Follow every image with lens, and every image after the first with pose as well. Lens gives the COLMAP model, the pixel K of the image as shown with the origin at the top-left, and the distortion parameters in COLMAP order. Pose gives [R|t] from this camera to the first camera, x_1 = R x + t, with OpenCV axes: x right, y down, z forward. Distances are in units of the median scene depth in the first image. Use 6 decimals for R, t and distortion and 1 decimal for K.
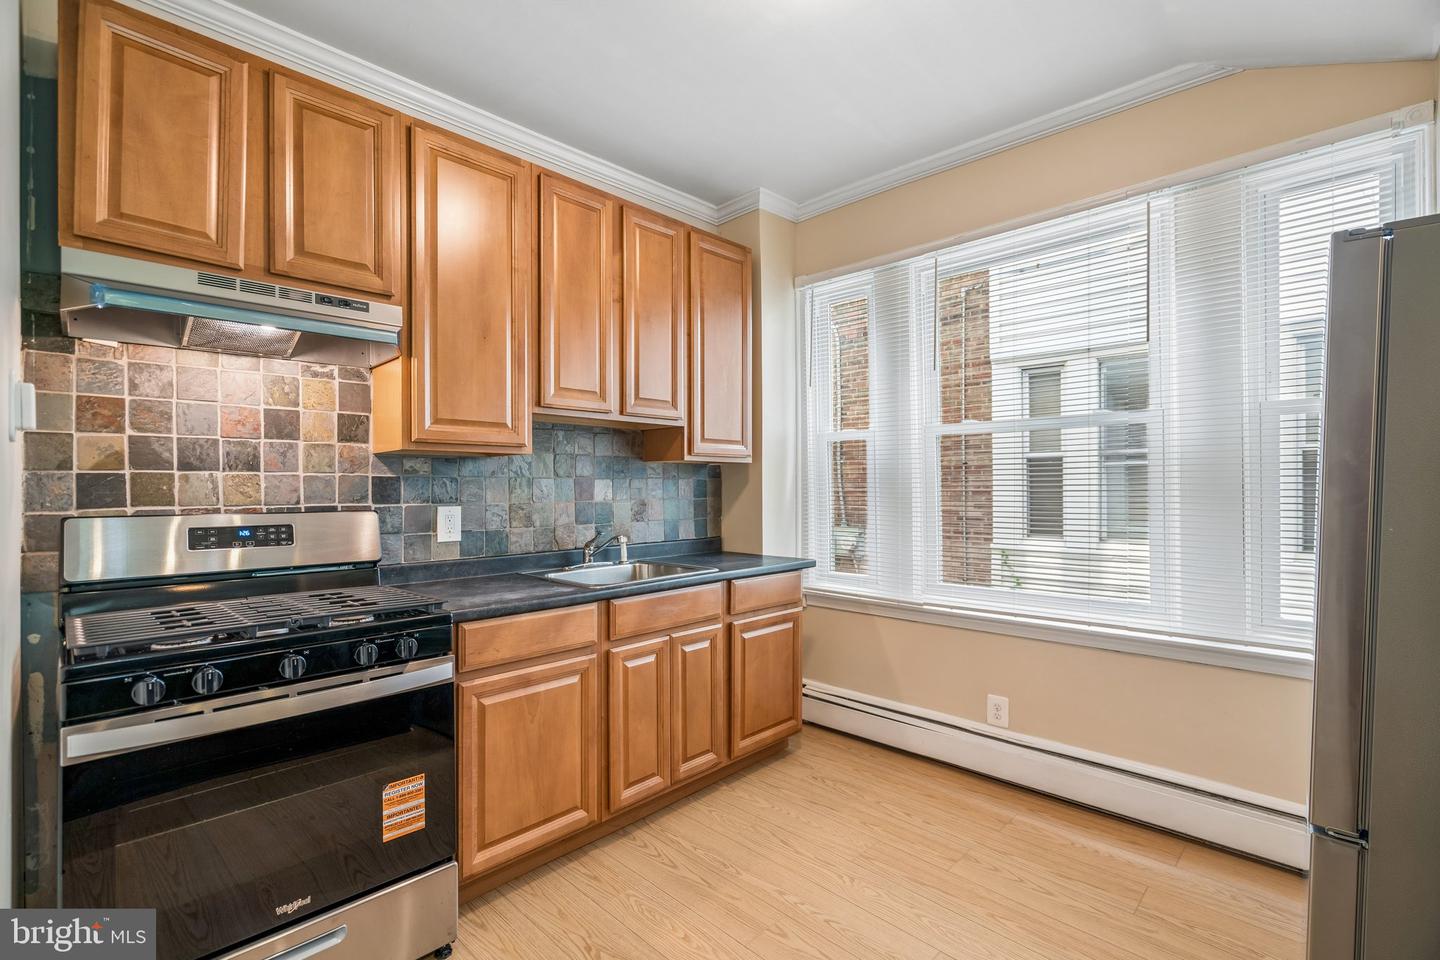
lens RADIAL K [[649.4, 0, 714.3], [0, 649.4, 478.9], [0, 0, 1]] dist [0.001437, 0.000750]
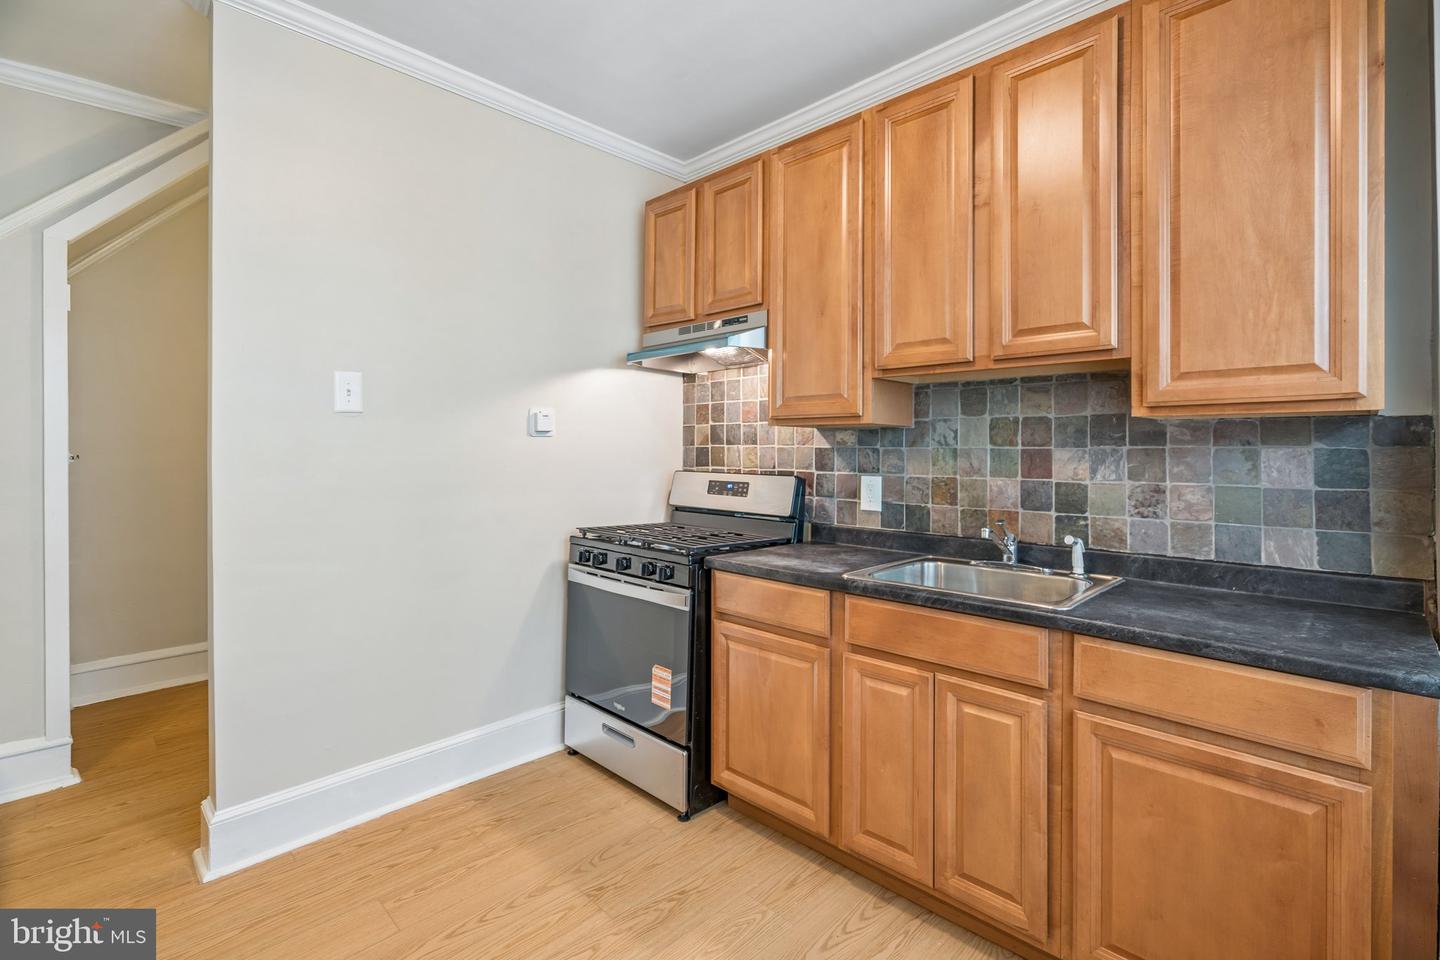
lens RADIAL K [[642.0, 0, 725.6], [0, 642.0, 451.7], [0, 0, 1]] dist [-0.004089, -0.000066]
pose [[0.019875, 0.003499, -0.999796, 0.698988], [0.003975, 0.999986, 0.003579, -0.001478], [0.999795, -0.004045, 0.019861, 0.868615]]
